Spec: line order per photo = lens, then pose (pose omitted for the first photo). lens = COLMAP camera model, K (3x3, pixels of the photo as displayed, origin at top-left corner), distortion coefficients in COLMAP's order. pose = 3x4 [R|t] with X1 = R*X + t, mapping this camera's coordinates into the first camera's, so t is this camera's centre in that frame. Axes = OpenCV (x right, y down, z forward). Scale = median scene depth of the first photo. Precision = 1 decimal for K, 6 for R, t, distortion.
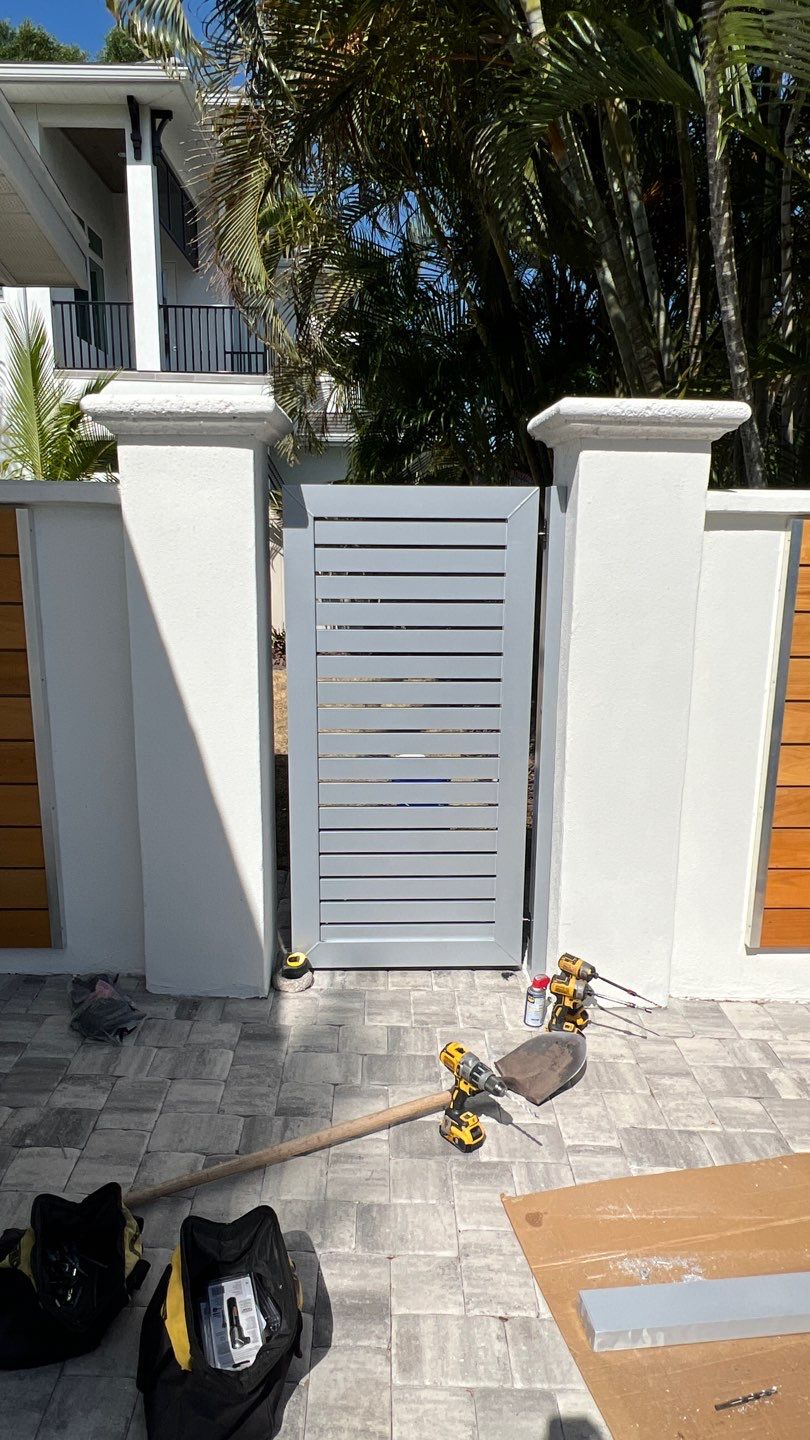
lens RADIAL K [[905.5, 0, 401.0], [0, 905.5, 722.1], [0, 0, 1]] dist [-0.005706, -0.000760]
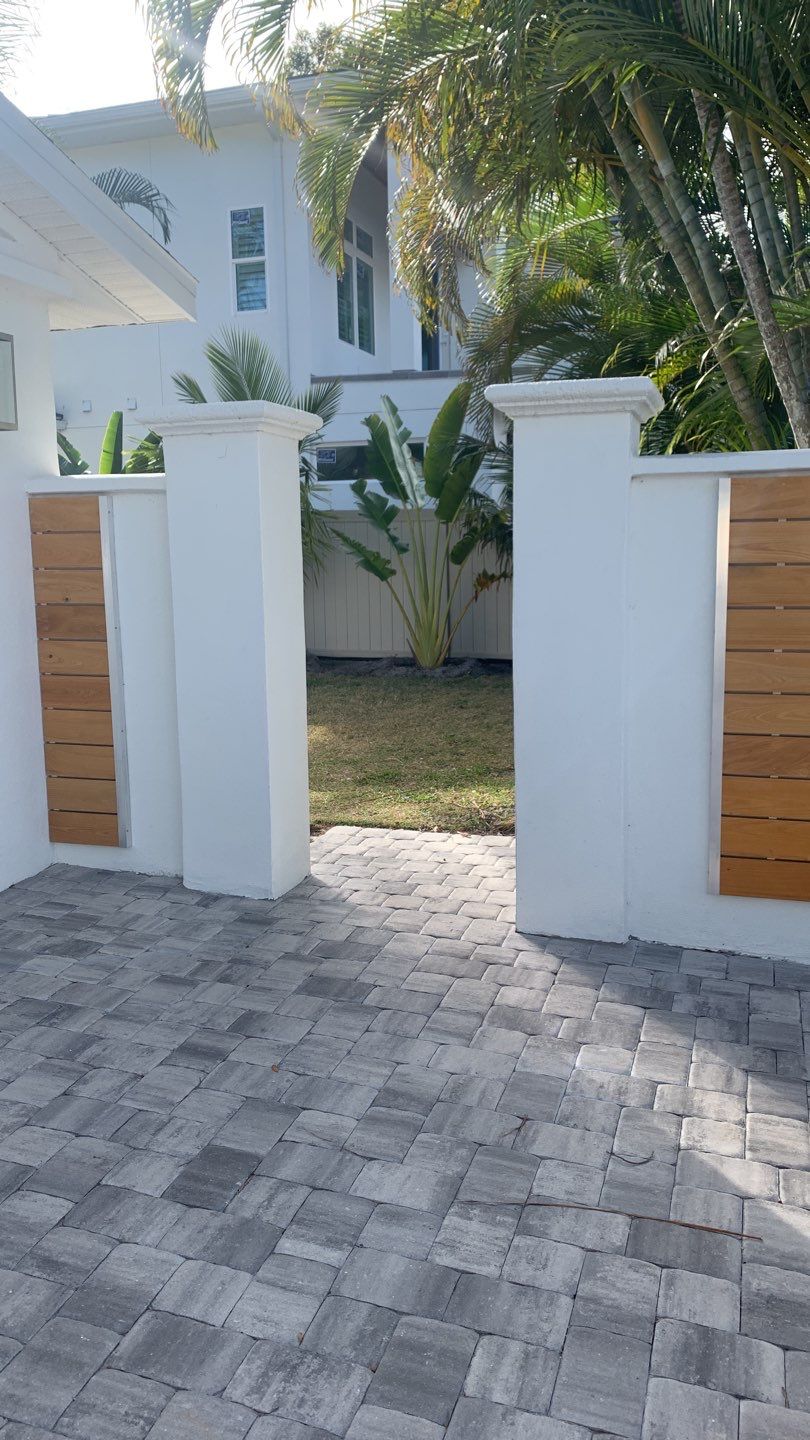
lens RADIAL K [[1108.6, 0, 400.2], [0, 1108.6, 690.4], [0, 0, 1]] dist [-0.005709, 0.079041]
pose [[0.944461, 0.018926, -0.328079, 0.491118], [-0.043561, 0.996741, -0.067900, 0.127707], [0.325724, 0.078420, 0.942207, -0.334837]]
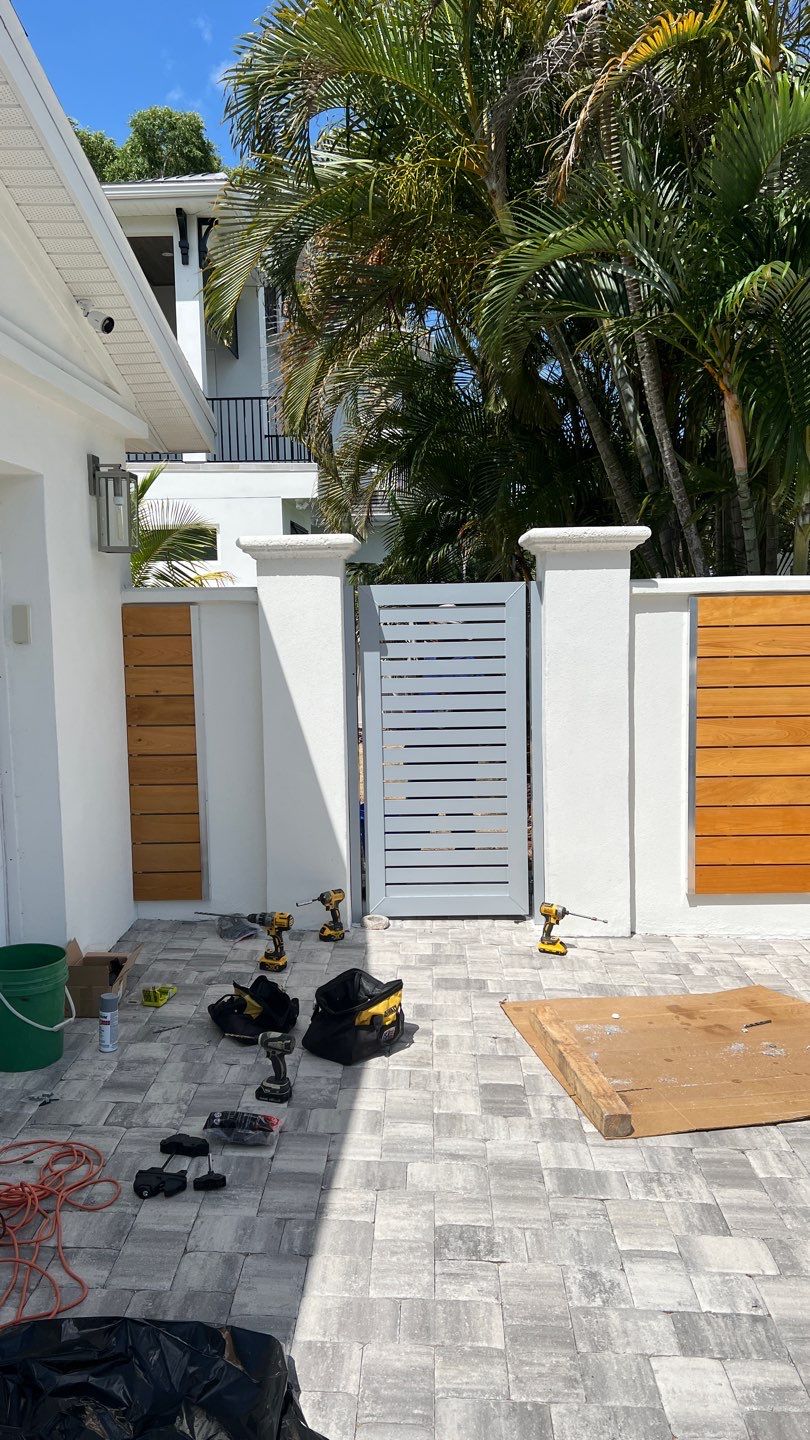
lens RADIAL K [[1076.8, 0, 405.0], [0, 1076.8, 720.0], [0, 0, 1]] dist [0.039501, -0.000515]
pose [[0.998597, -0.023569, -0.047417, 0.031986], [0.018349, 0.994019, -0.107658, 0.161921], [0.049671, 0.106637, 0.993057, -0.778723]]
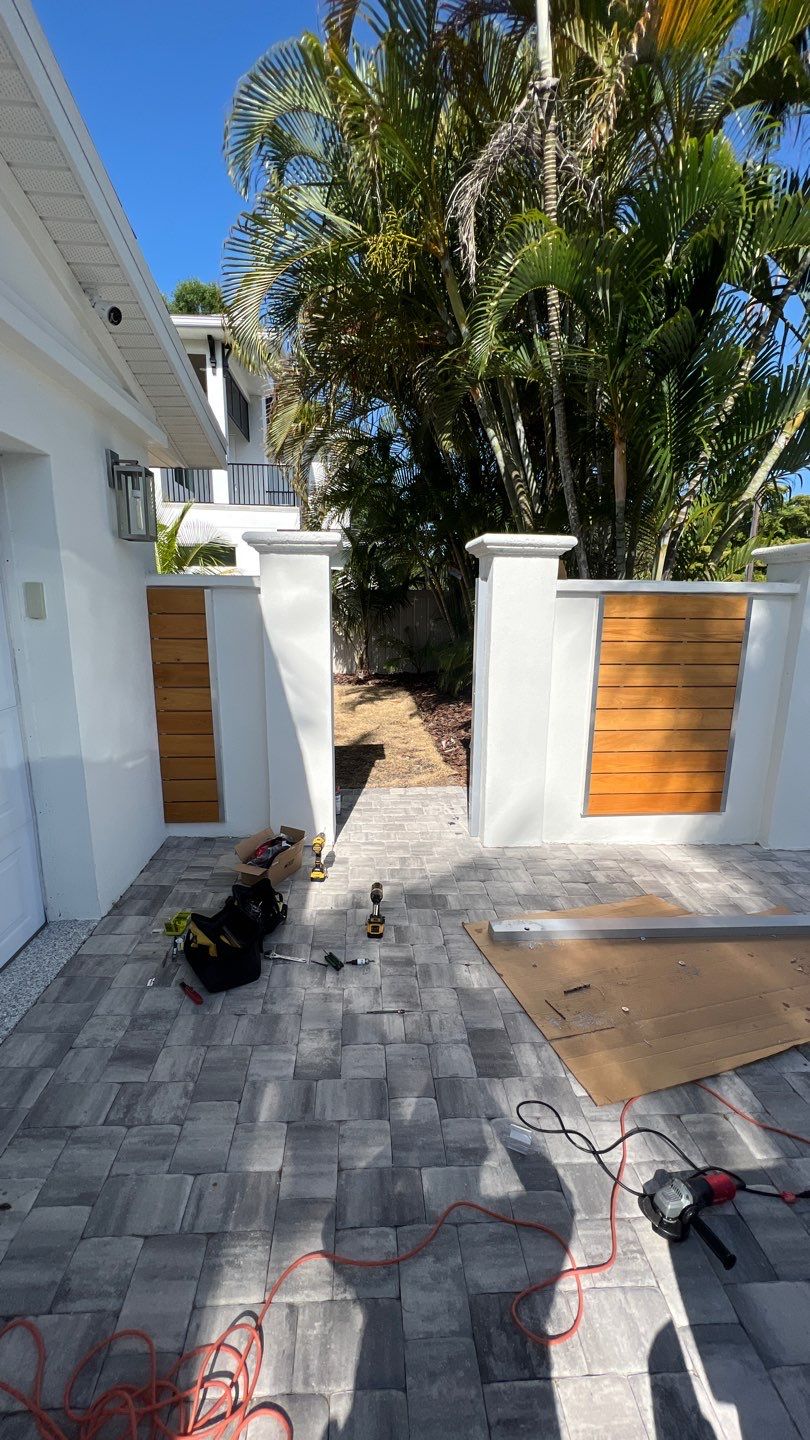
lens RADIAL K [[574.9, 0, 403.2], [0, 574.9, 722.9], [0, 0, 1]] dist [-0.001114, 0.000041]
pose [[0.998490, -0.012013, 0.053611, -0.067374], [0.012141, 0.999924, -0.002061, 0.052388], [-0.053582, 0.002708, 0.998560, -0.228508]]
